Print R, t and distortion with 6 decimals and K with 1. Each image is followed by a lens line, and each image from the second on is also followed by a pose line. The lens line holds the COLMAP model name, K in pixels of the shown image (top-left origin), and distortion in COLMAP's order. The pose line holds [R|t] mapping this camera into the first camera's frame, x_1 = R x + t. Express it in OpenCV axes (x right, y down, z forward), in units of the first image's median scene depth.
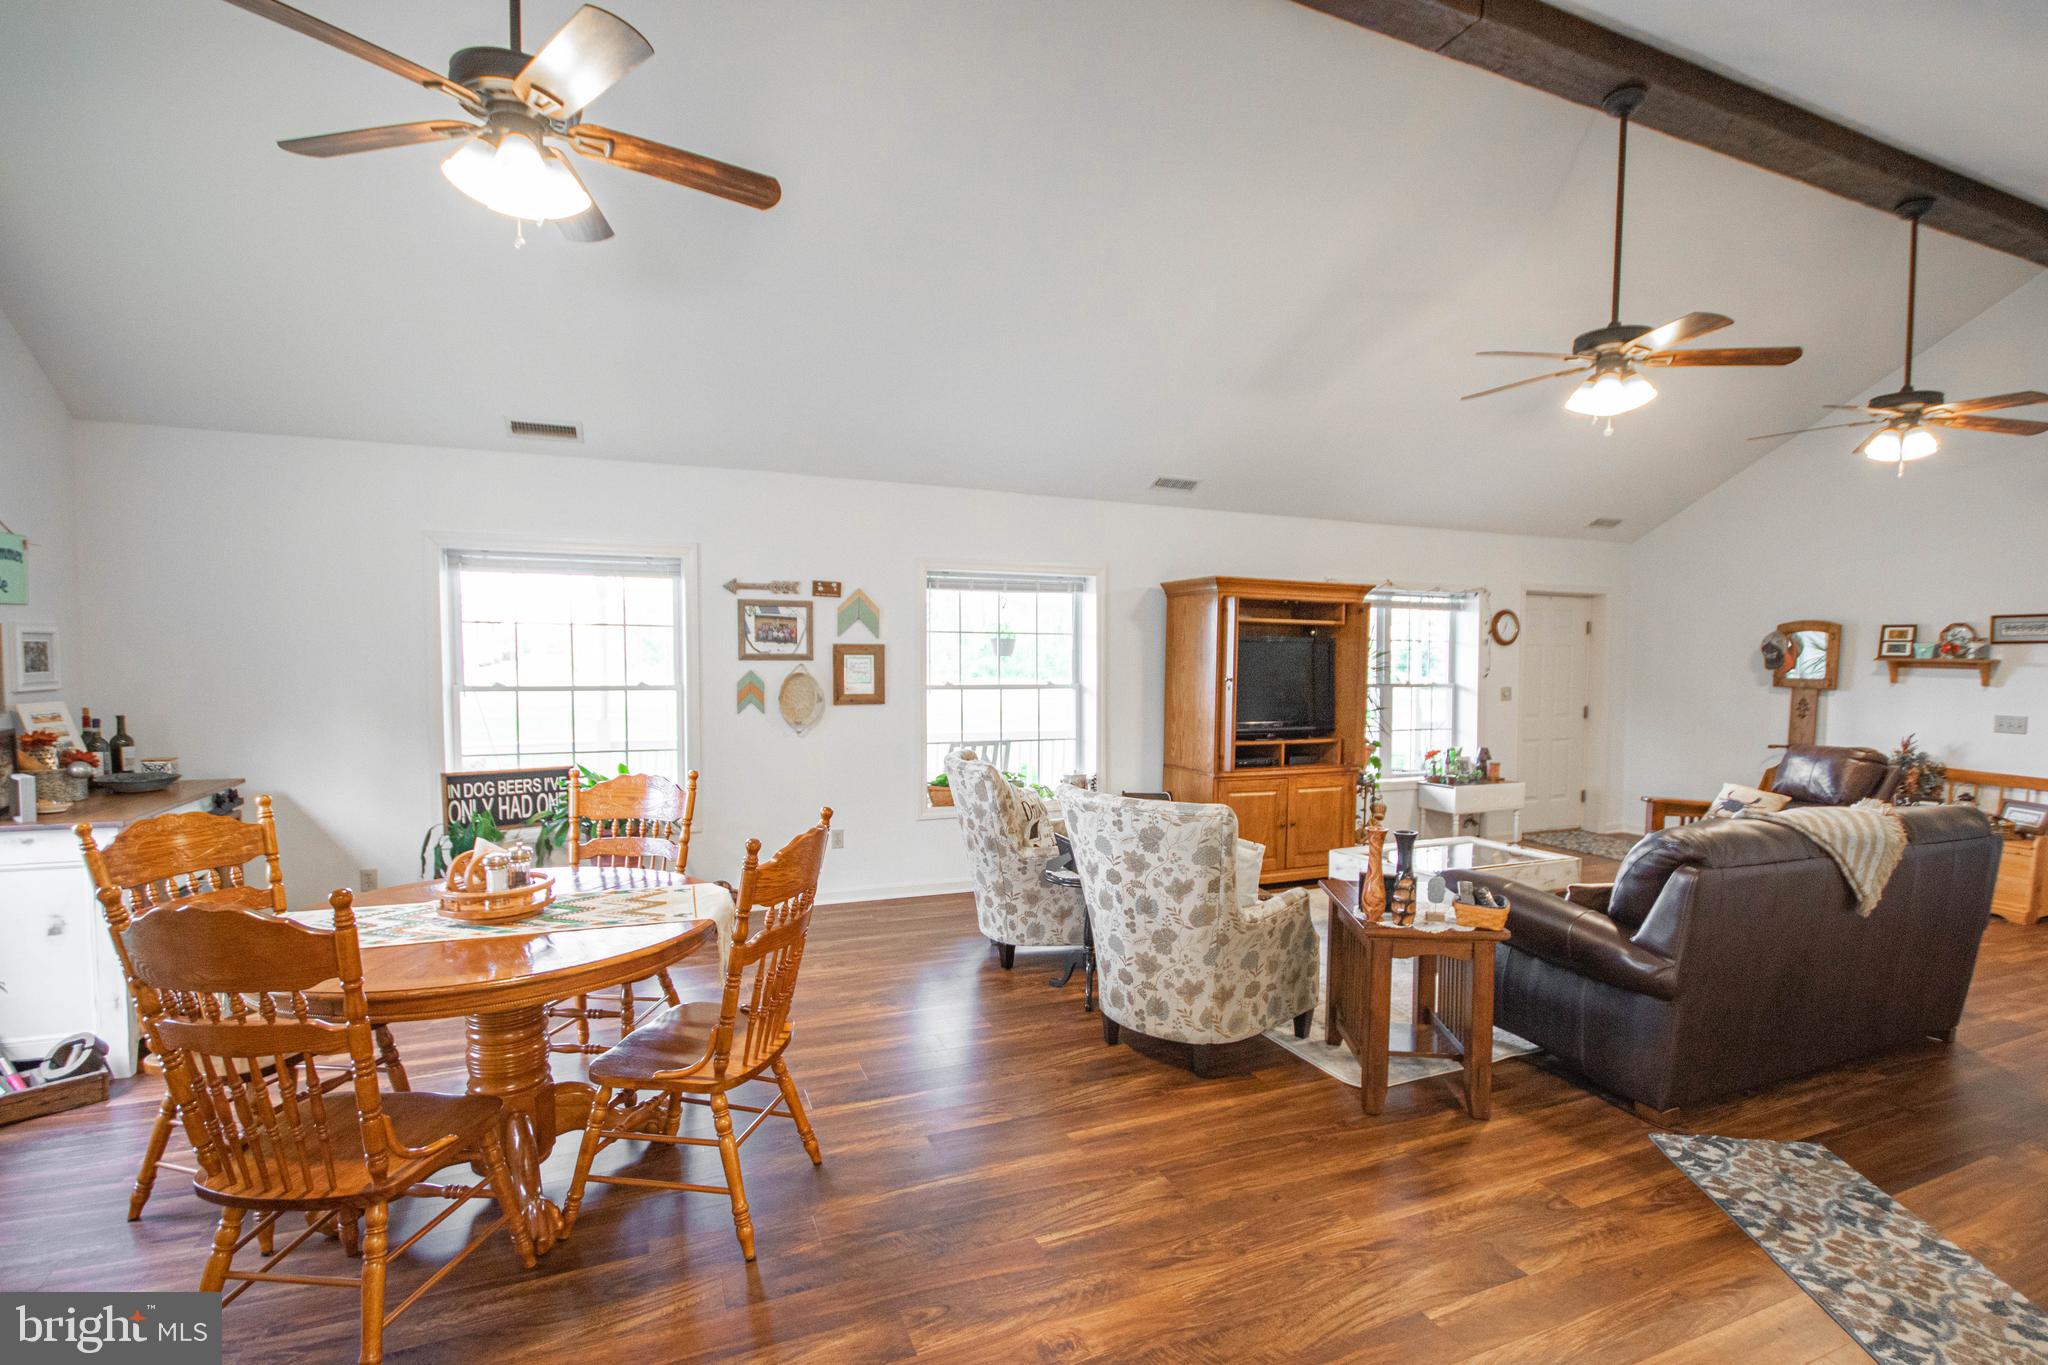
lens RADIAL K [[945.8, 0, 1029.2], [0, 945.8, 694.2], [0, 0, 1]] dist [-0.000687, -0.000652]
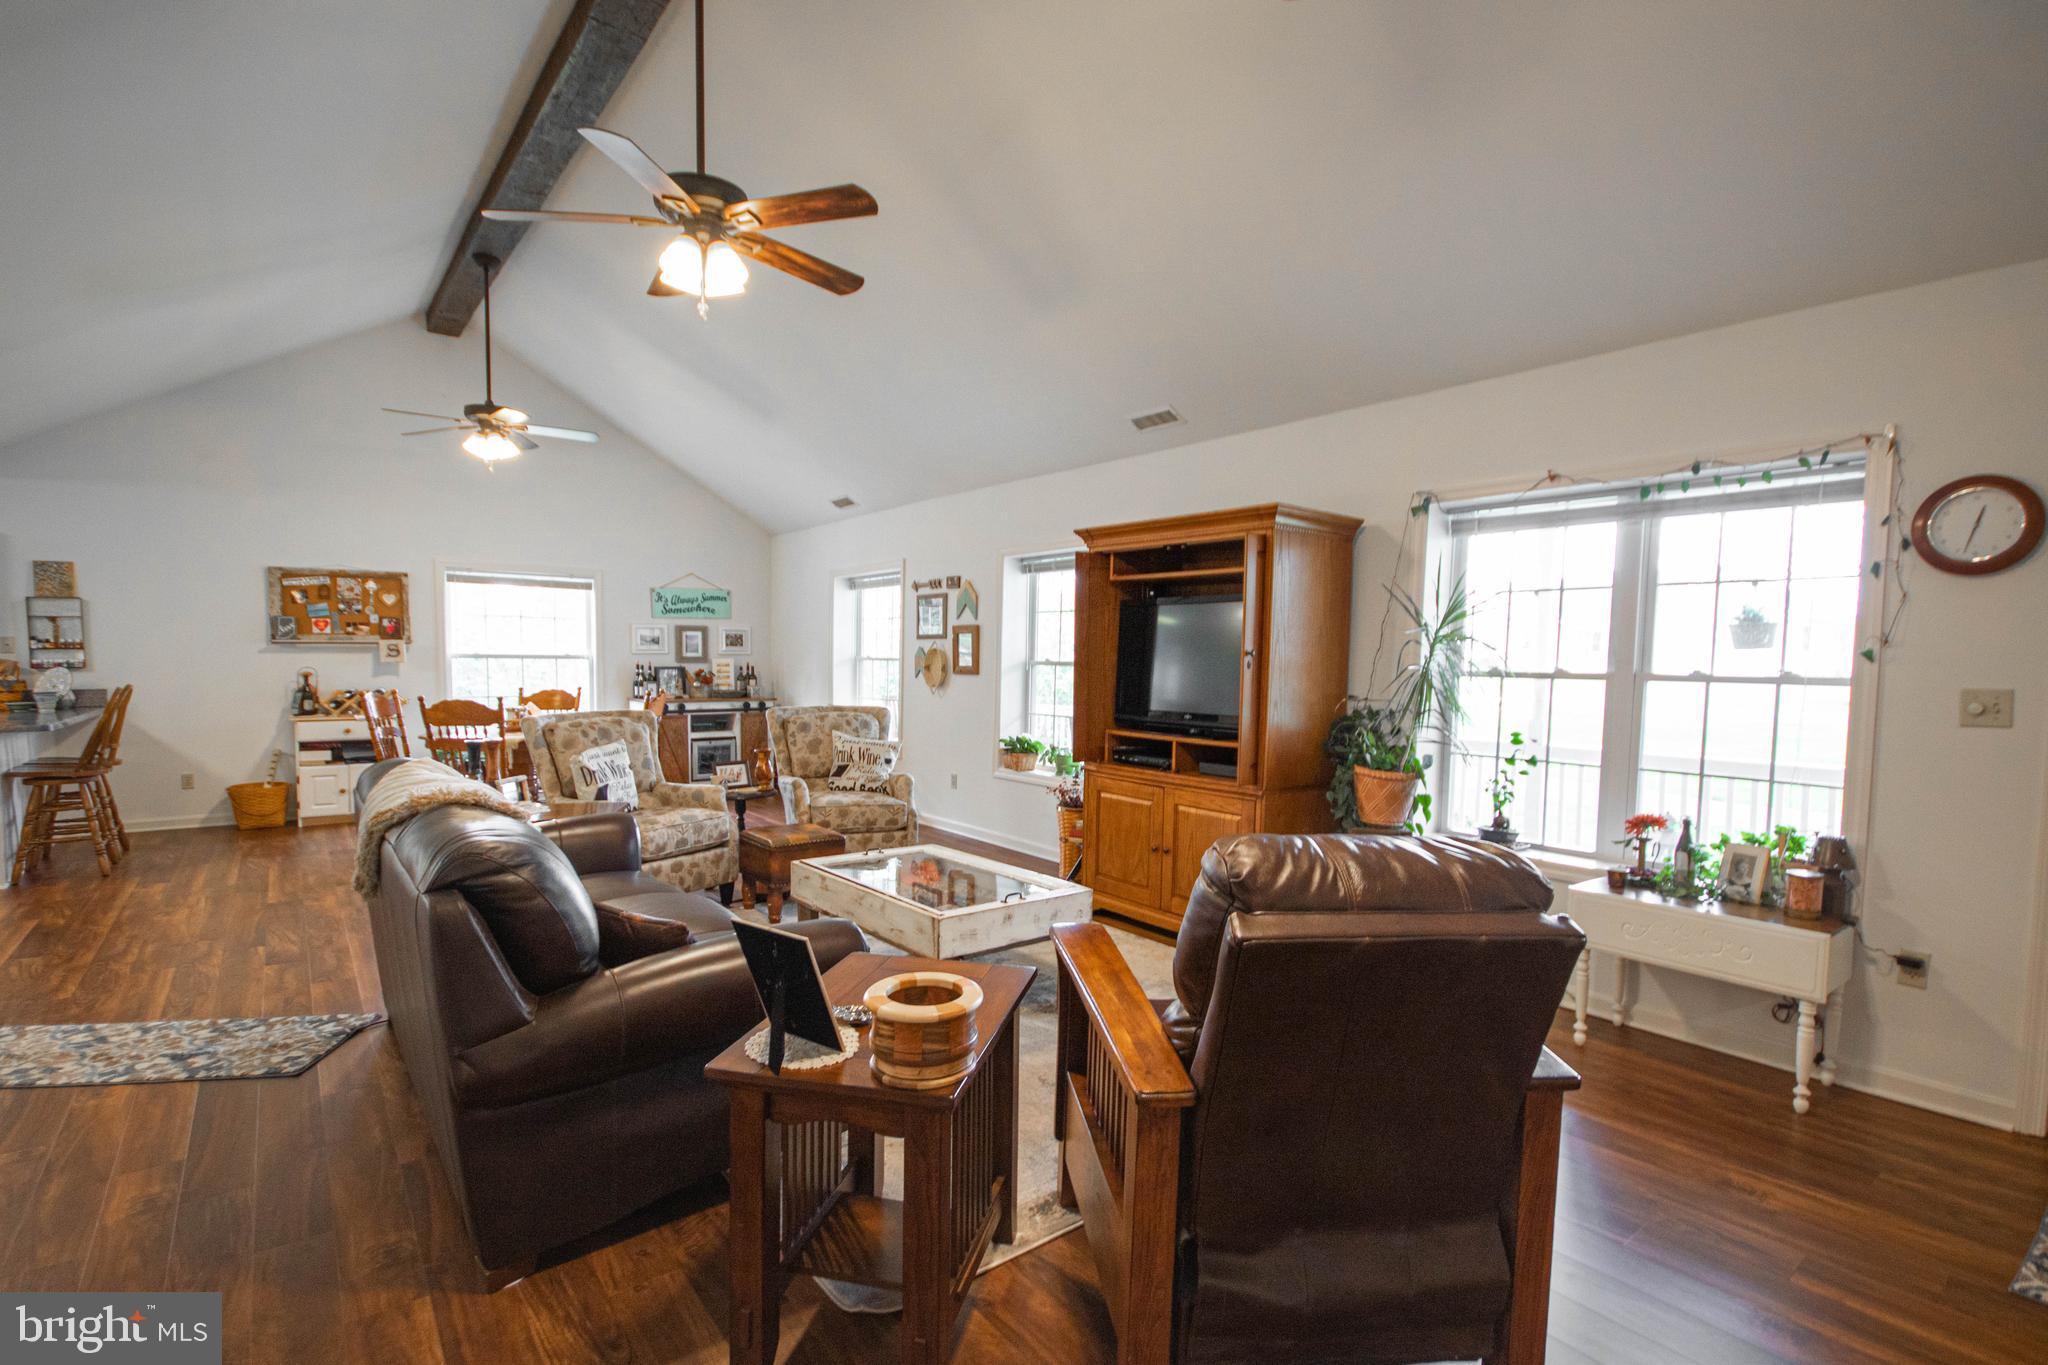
lens RADIAL K [[945.8, 0, 1029.2], [0, 945.8, 694.2], [0, 0, 1]] dist [-0.000687, -0.000652]
pose [[0.266389, 0.032984, -0.963301, 1.050331], [-0.051864, 0.998457, 0.019845, 0.008335], [0.962469, 0.044674, 0.267688, 0.768904]]
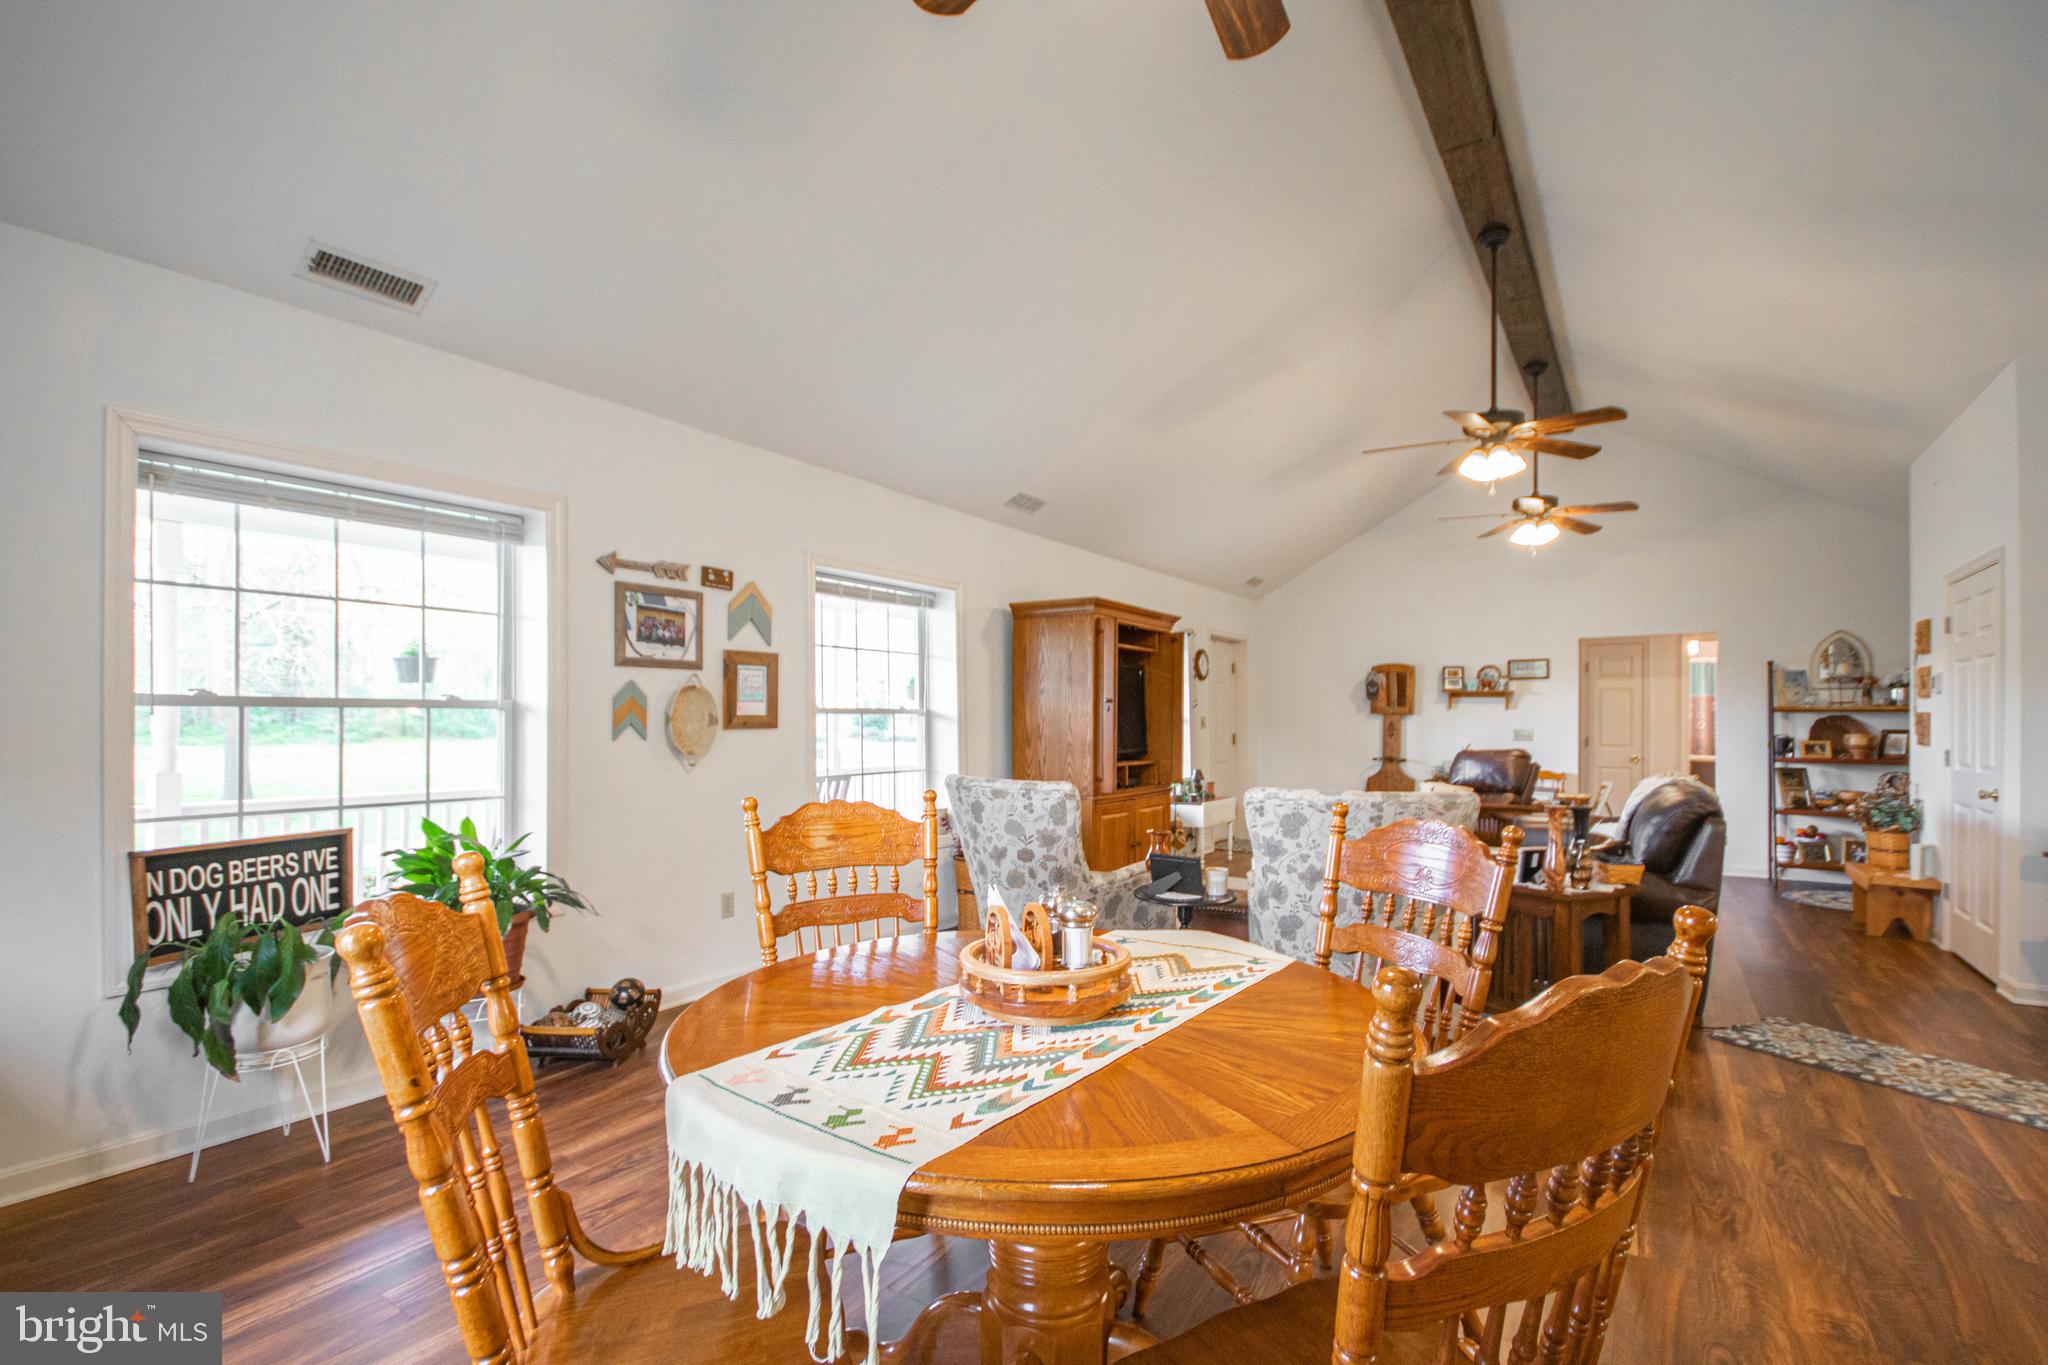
lens RADIAL K [[938.2, 0, 1023.3], [0, 938.2, 700.1], [0, 0, 1]] dist [0.000746, 0.000037]
pose [[0.833789, 0.005980, 0.552052, -0.429976], [0.024834, 0.998523, -0.048326, 0.030923], [-0.551525, 0.054003, 0.832408, 0.233901]]
